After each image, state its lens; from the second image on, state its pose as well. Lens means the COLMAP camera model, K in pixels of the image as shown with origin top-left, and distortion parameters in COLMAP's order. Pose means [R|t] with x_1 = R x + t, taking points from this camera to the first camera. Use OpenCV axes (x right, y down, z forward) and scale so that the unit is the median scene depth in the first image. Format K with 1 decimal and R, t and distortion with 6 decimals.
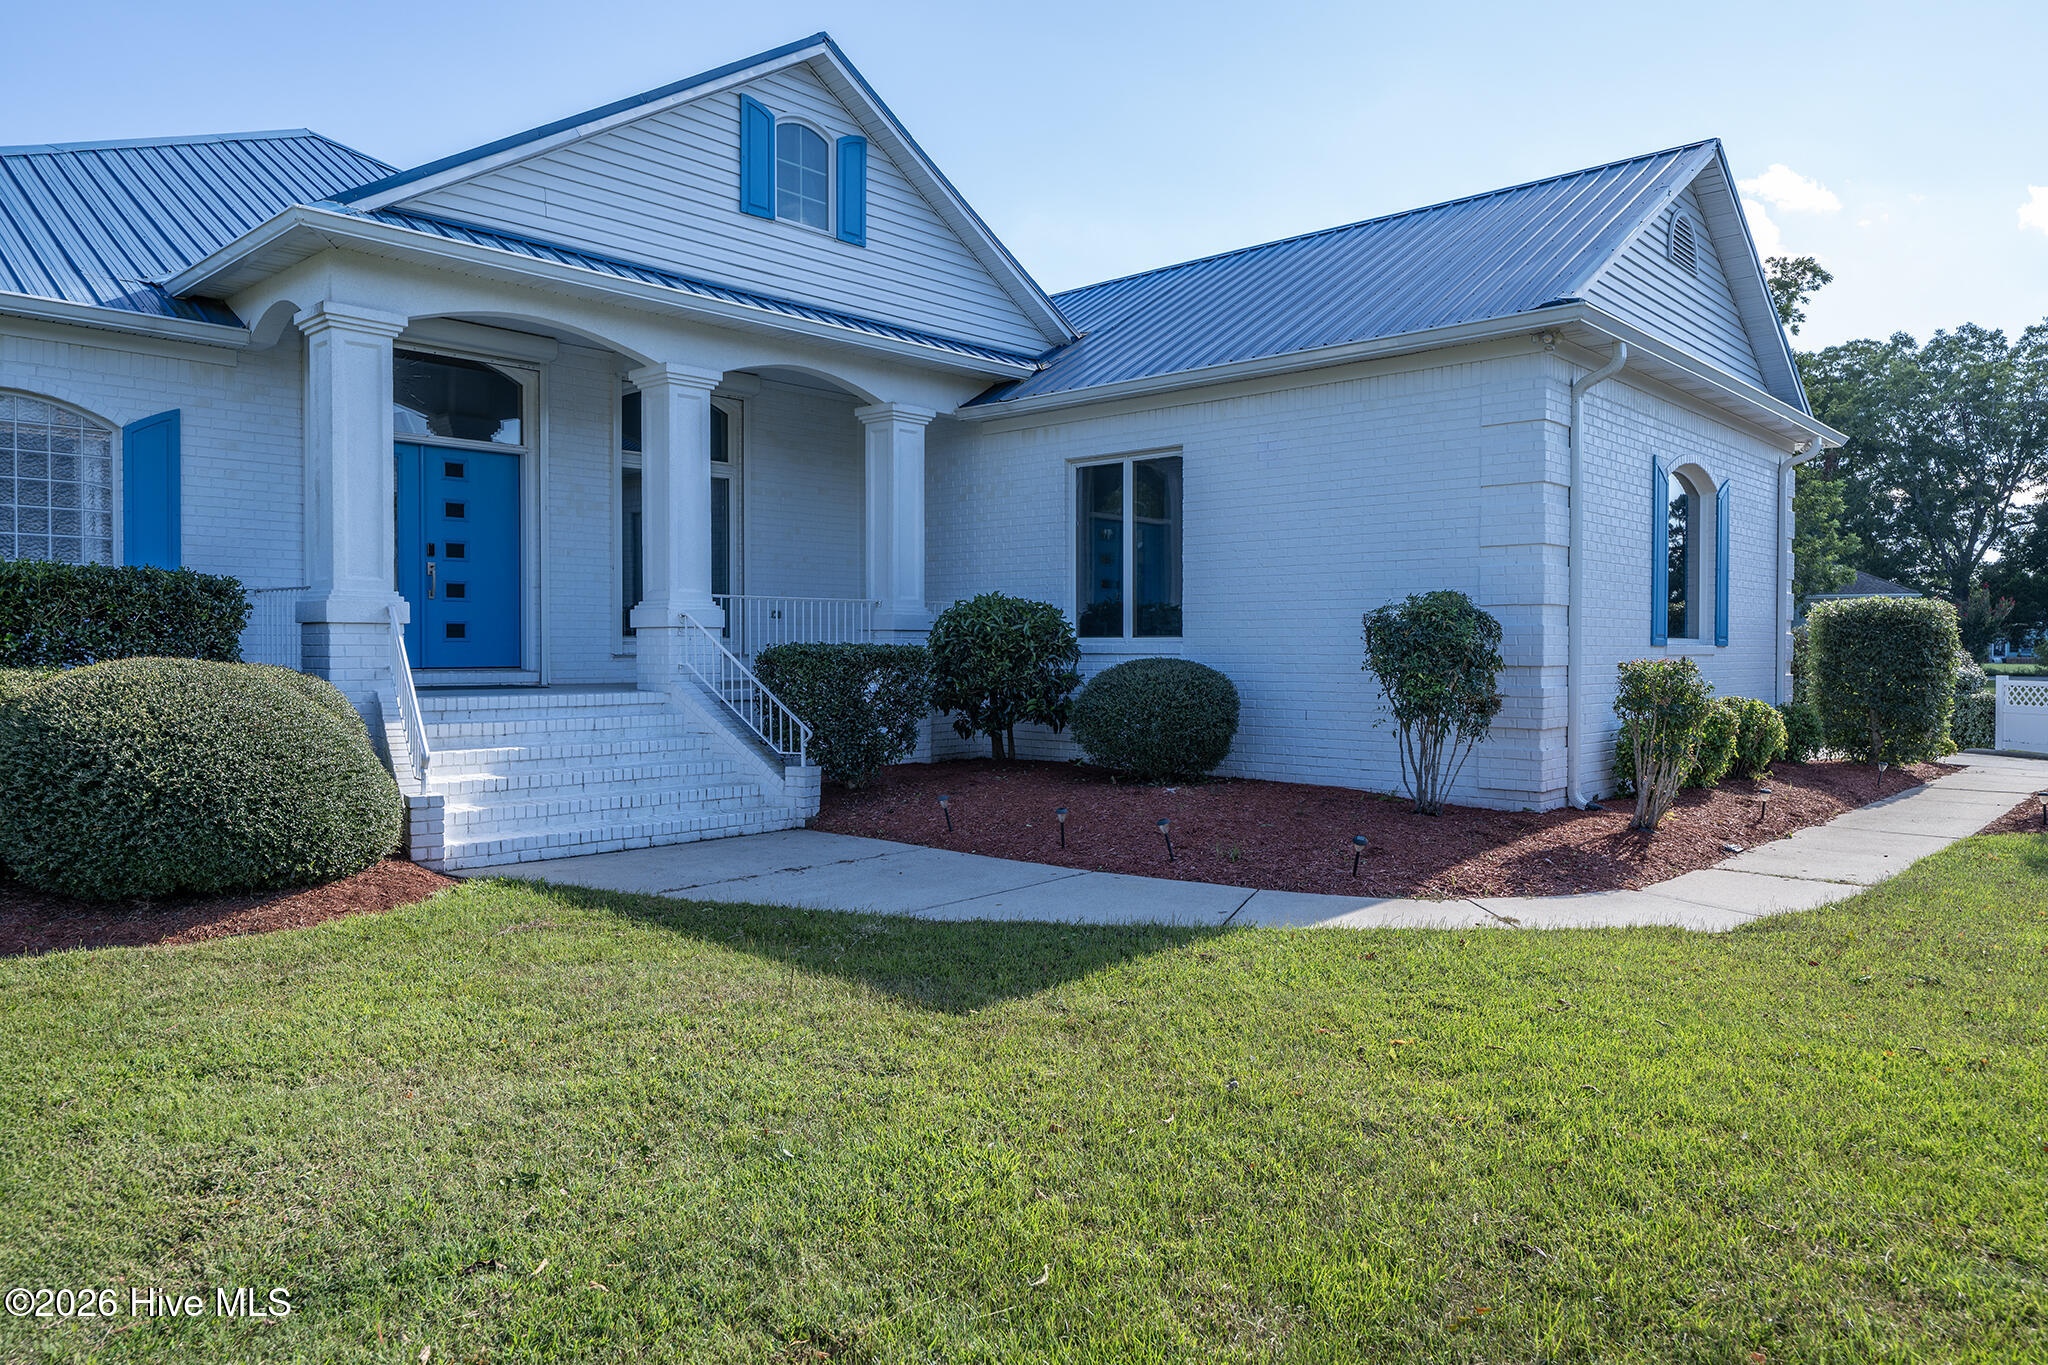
lens RADIAL K [[1350.9, 0, 1024.0], [0, 1350.9, 682.5], [0, 0, 1]] dist [-0.001716, -0.000901]
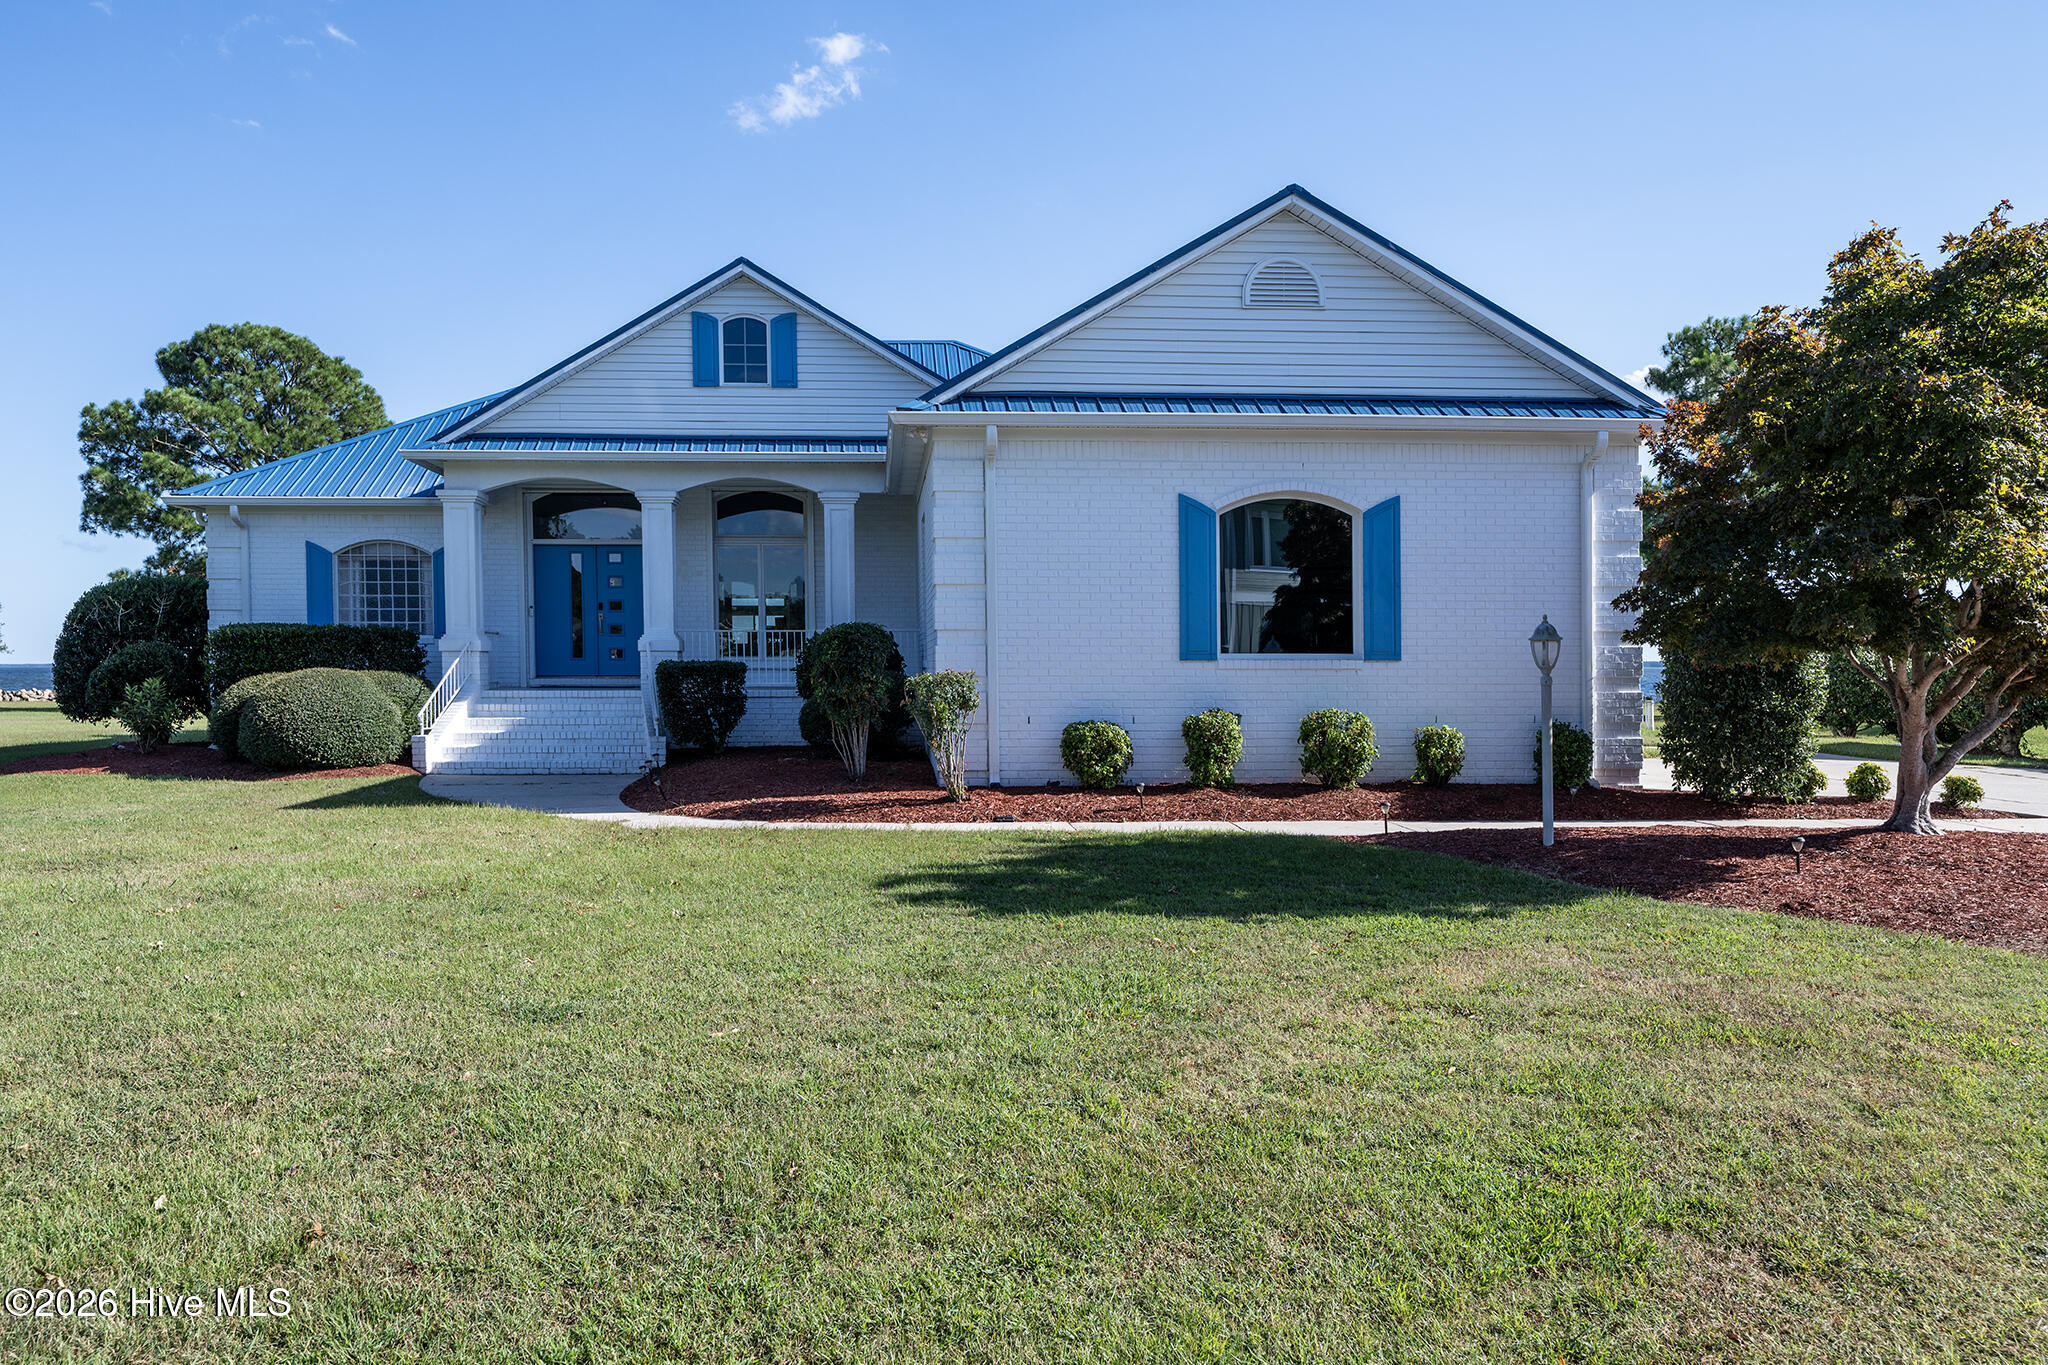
lens RADIAL K [[1473.8, 0, 916.9], [0, 1473.8, 718.8], [0, 0, 1]] dist [0.001256, -0.003021]
pose [[0.711811, 0.022250, -0.702019, 1.178608], [-0.016698, 0.999752, 0.014756, 0.009414], [0.702173, 0.001219, 0.712005, -0.040504]]
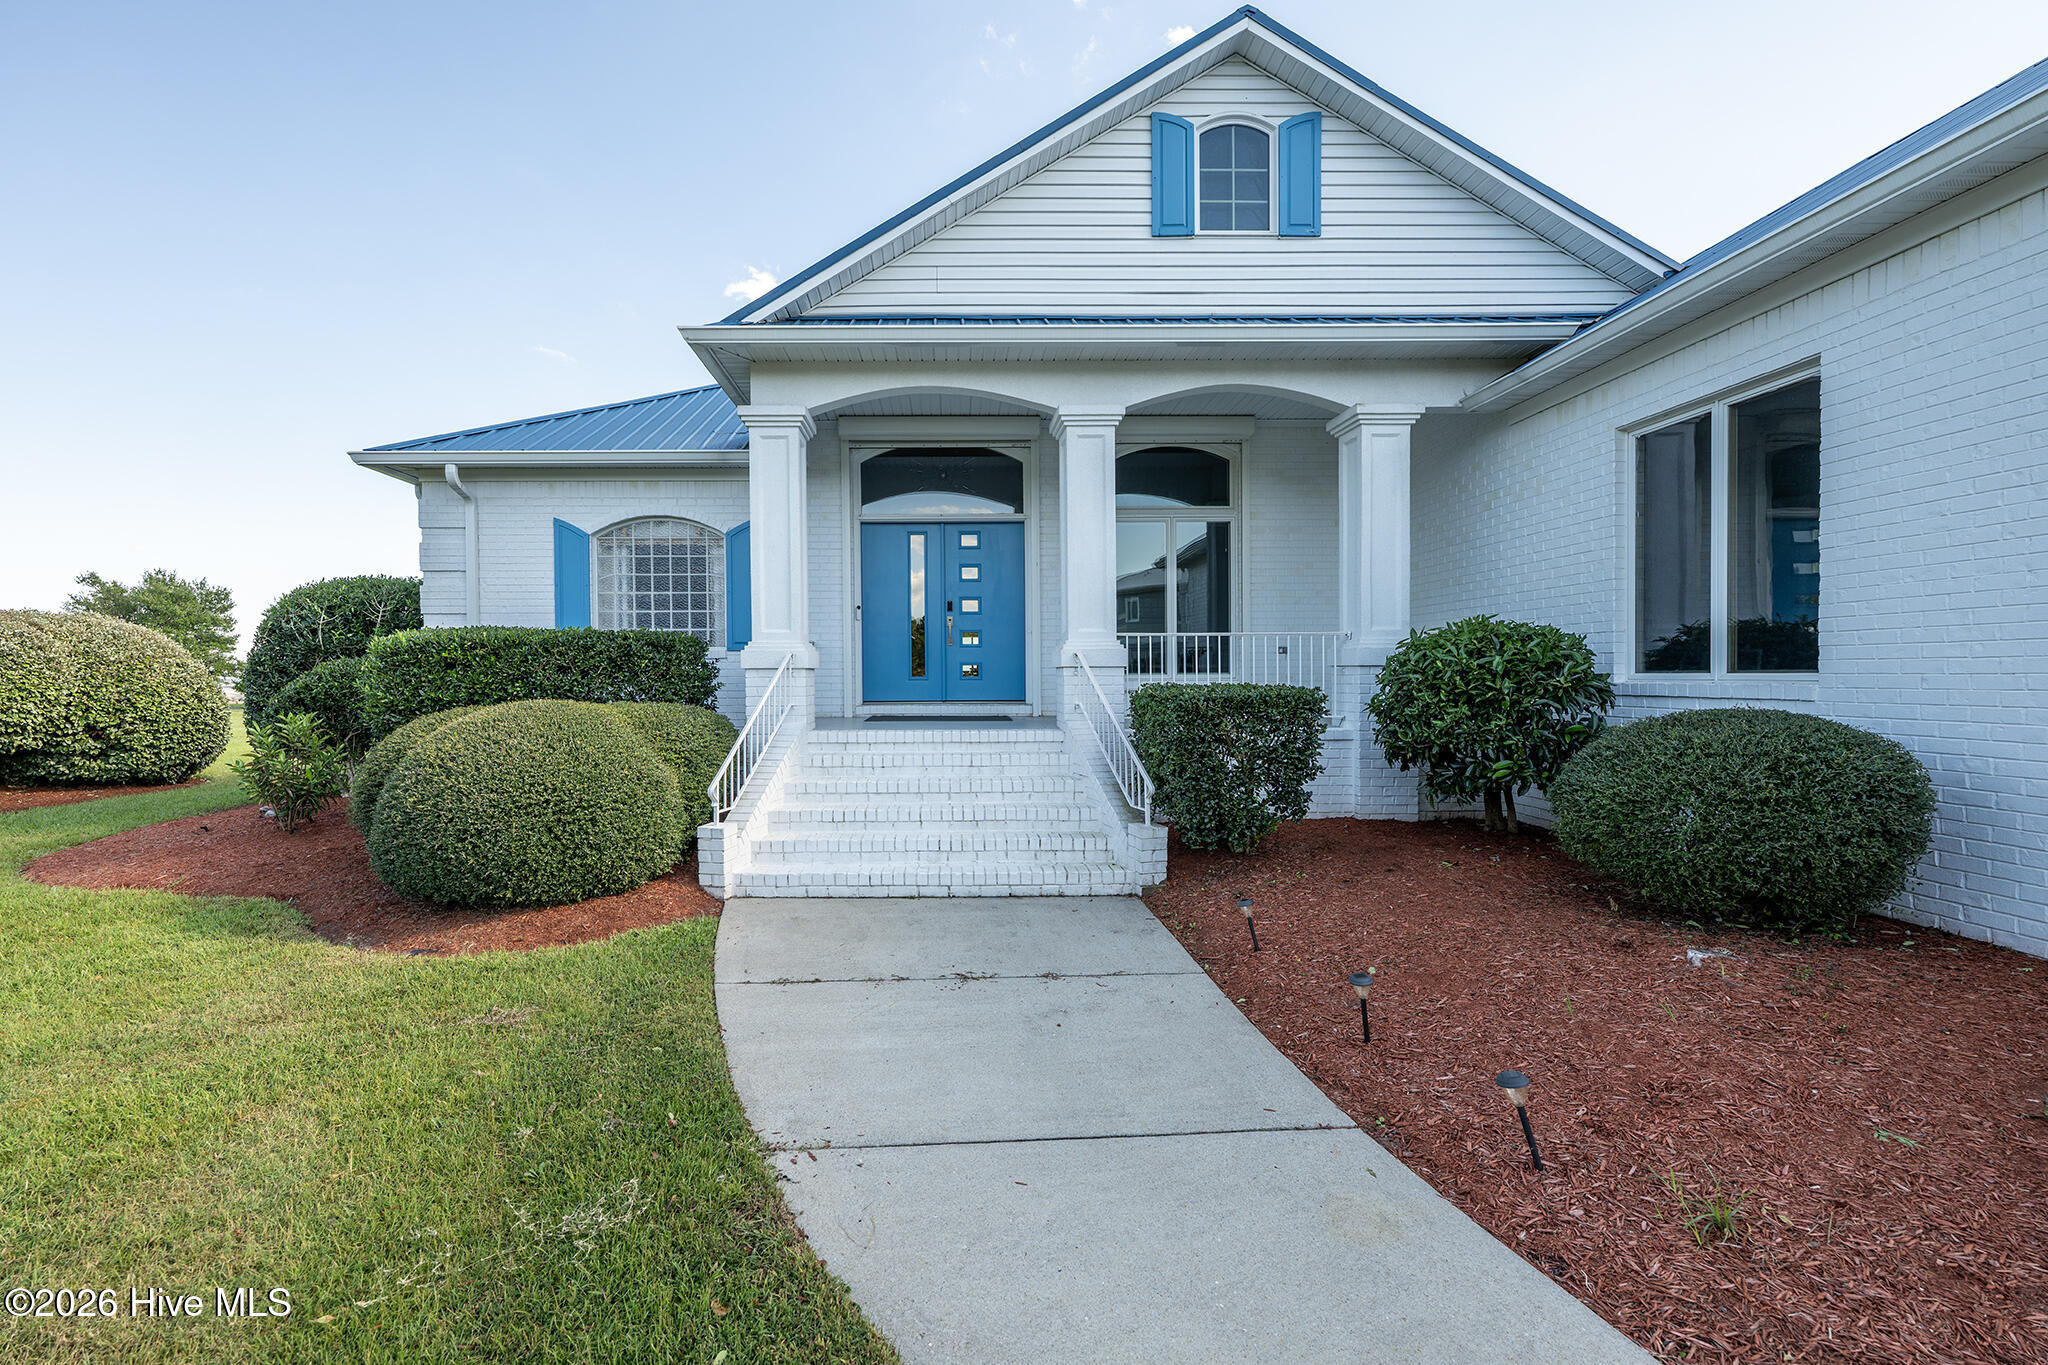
lens RADIAL K [[843.3, 0, 945.0], [0, 843.3, 688.3], [0, 0, 1]] dist [0.001227, -0.000027]
pose [[0.682561, 0.007985, -0.730785, 0.131771], [-0.014111, 0.999898, -0.002255, -0.021173], [0.730693, 0.011851, 0.682604, 0.478104]]
